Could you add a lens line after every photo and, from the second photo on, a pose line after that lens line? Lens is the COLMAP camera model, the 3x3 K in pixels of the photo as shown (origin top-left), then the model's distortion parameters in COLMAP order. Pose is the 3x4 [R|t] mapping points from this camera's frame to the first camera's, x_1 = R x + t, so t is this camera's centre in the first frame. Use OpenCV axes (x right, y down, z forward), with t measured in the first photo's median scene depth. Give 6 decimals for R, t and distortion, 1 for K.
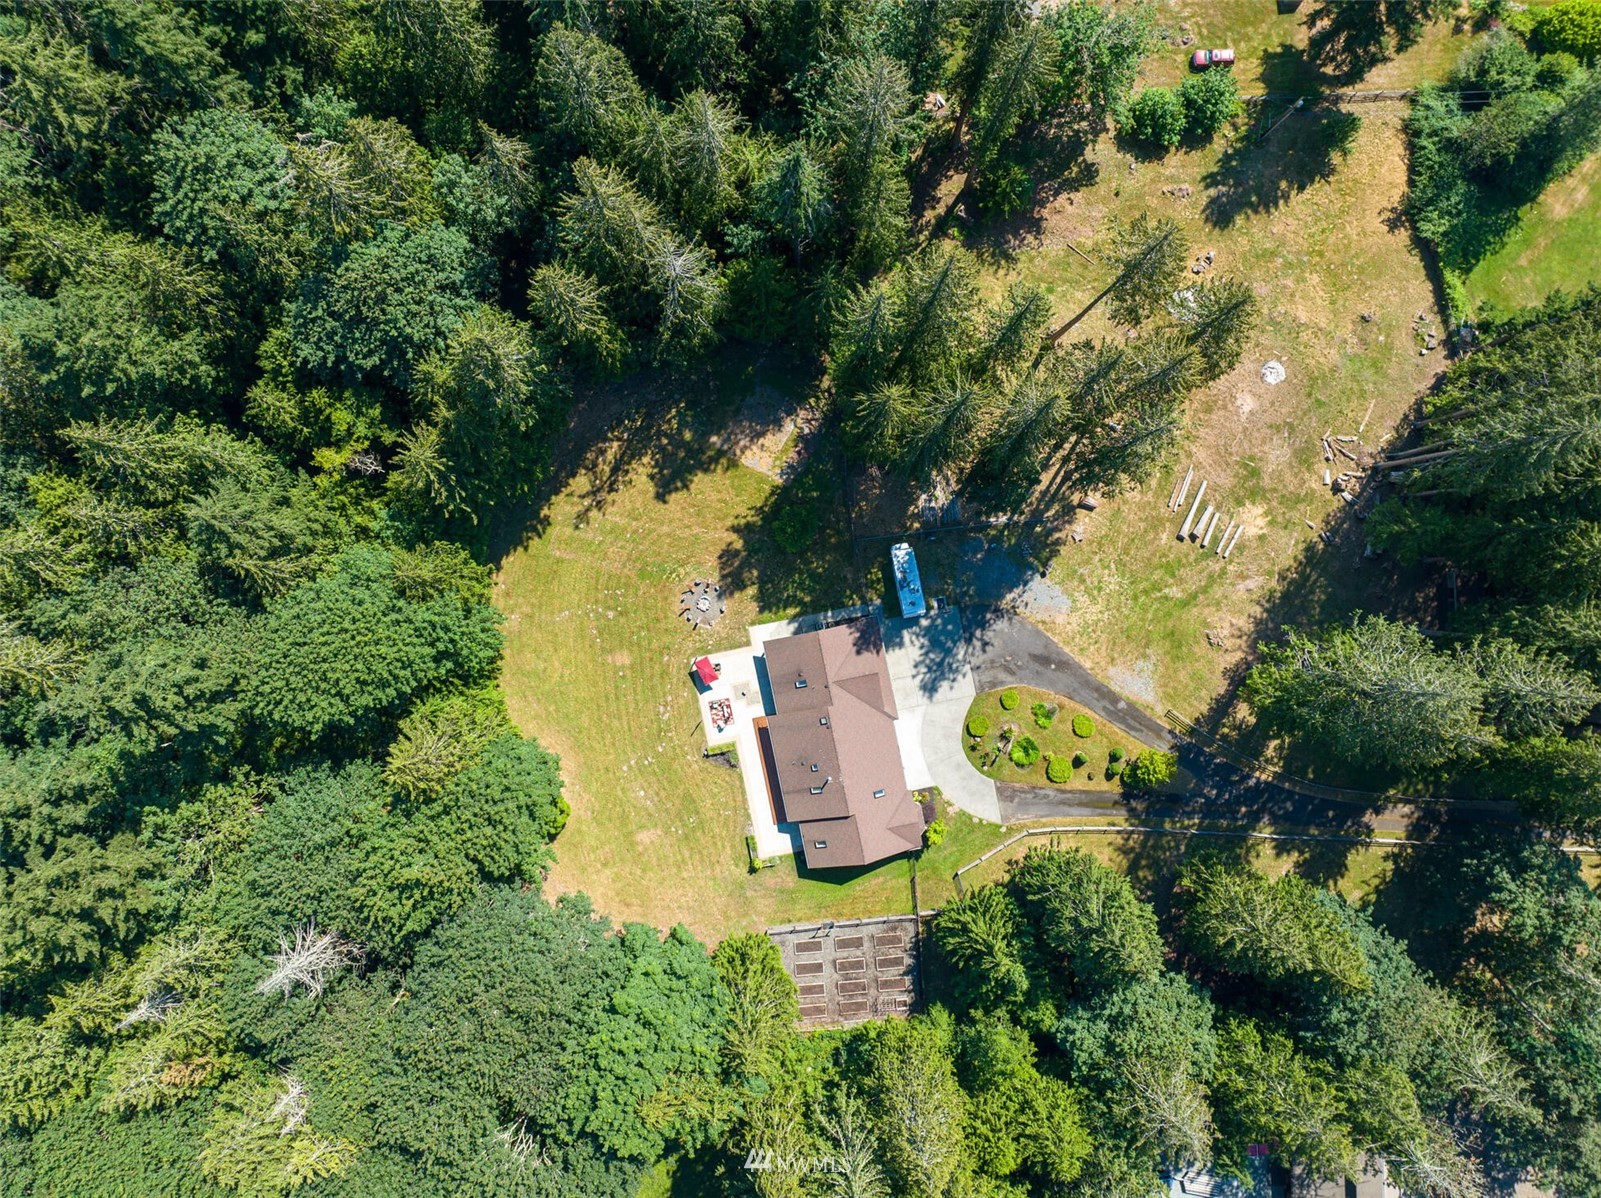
lens RADIAL K [[1086.9, 0, 800.5], [0, 1086.9, 599.0], [0, 0, 1]] dist [-0.037859, -0.000236]
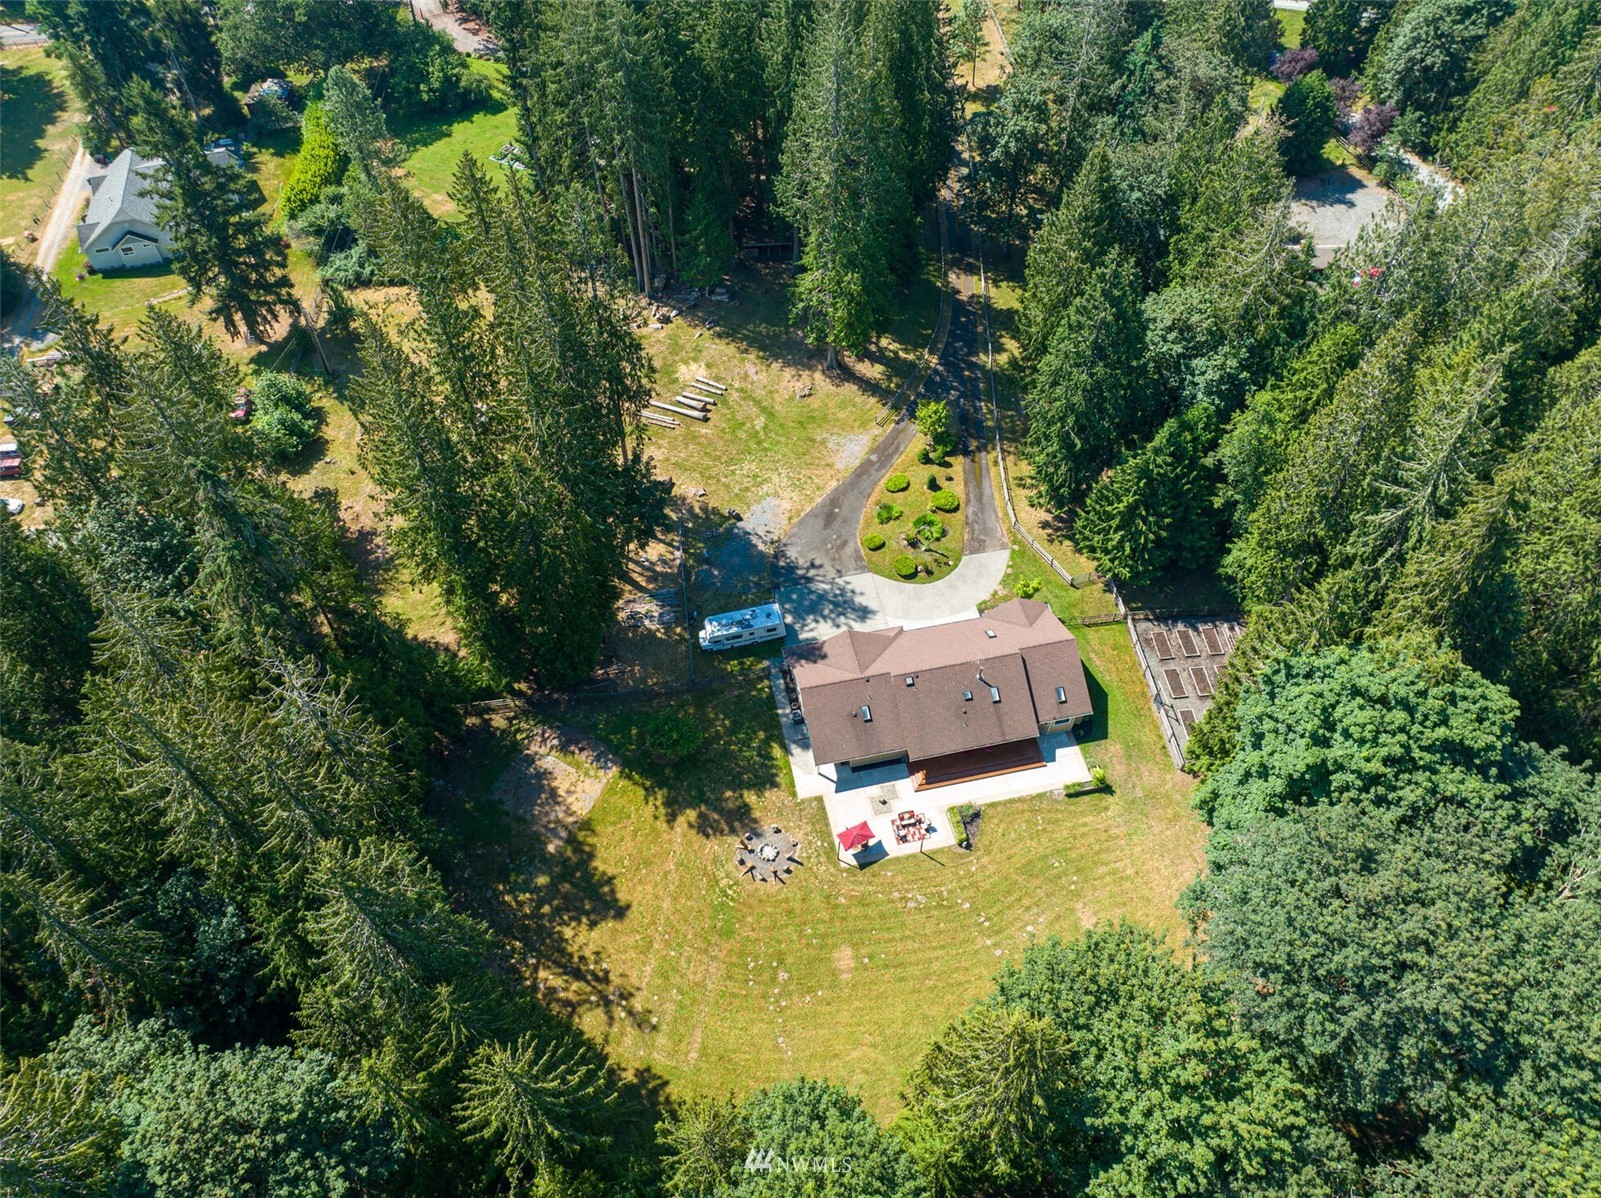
lens RADIAL K [[1086.9, 0, 800.5], [0, 1086.9, 599.0], [0, 0, 1]] dist [-0.037859, -0.000236]
pose [[-0.013483, -0.803907, 0.594602, -0.393769], [0.999869, -0.016151, 0.000837, 0.029543], [0.008930, 0.594536, 0.804020, 0.287502]]
